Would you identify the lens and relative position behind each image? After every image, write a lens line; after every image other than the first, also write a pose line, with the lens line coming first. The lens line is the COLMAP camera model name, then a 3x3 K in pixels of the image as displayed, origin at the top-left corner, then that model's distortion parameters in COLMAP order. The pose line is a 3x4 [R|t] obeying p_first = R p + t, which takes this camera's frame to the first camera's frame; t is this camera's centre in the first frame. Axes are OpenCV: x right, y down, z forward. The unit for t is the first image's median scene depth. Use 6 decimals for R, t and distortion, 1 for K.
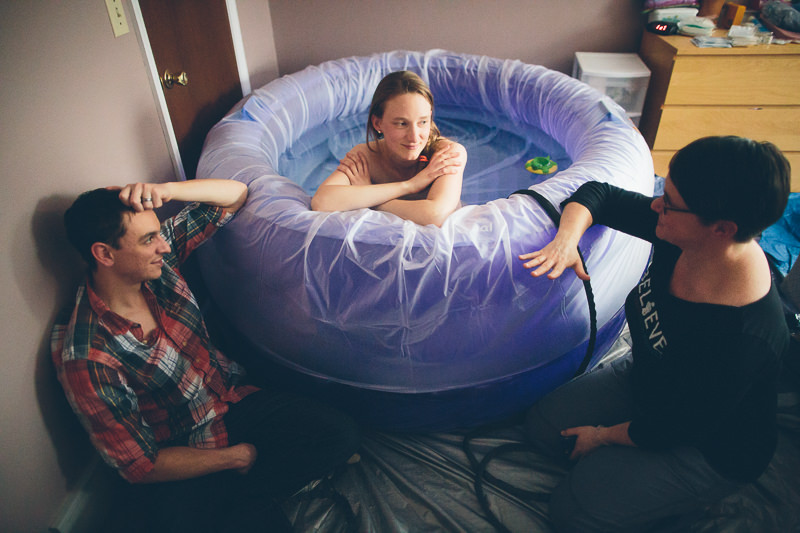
lens RADIAL K [[552.5, 0, 400.0], [0, 552.5, 266.5], [0, 0, 1]] dist [0.002424, 0.002866]
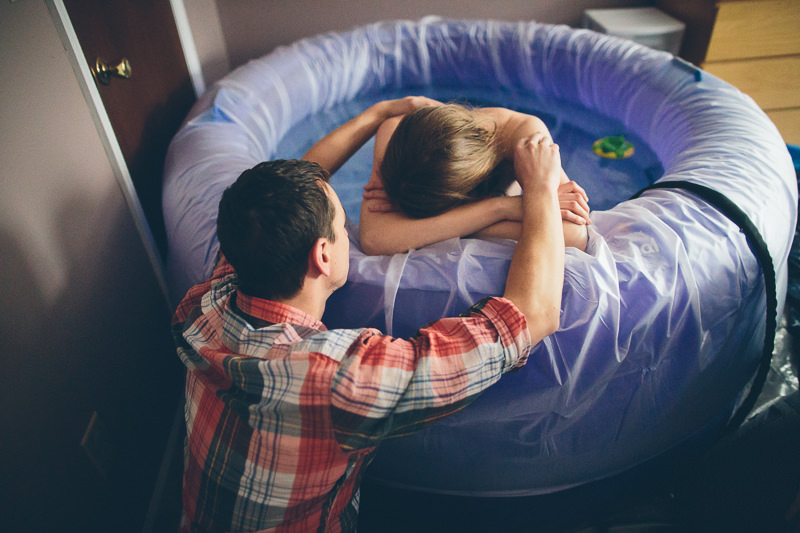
lens RADIAL K [[552.5, 0, 400.0], [0, 552.5, 266.5], [0, 0, 1]] dist [0.002424, 0.002866]
pose [[0.986394, -0.118421, 0.114028, -0.123627], [0.116946, 0.992946, 0.019563, -0.052751], [-0.115540, -0.005962, 0.993285, 0.210362]]
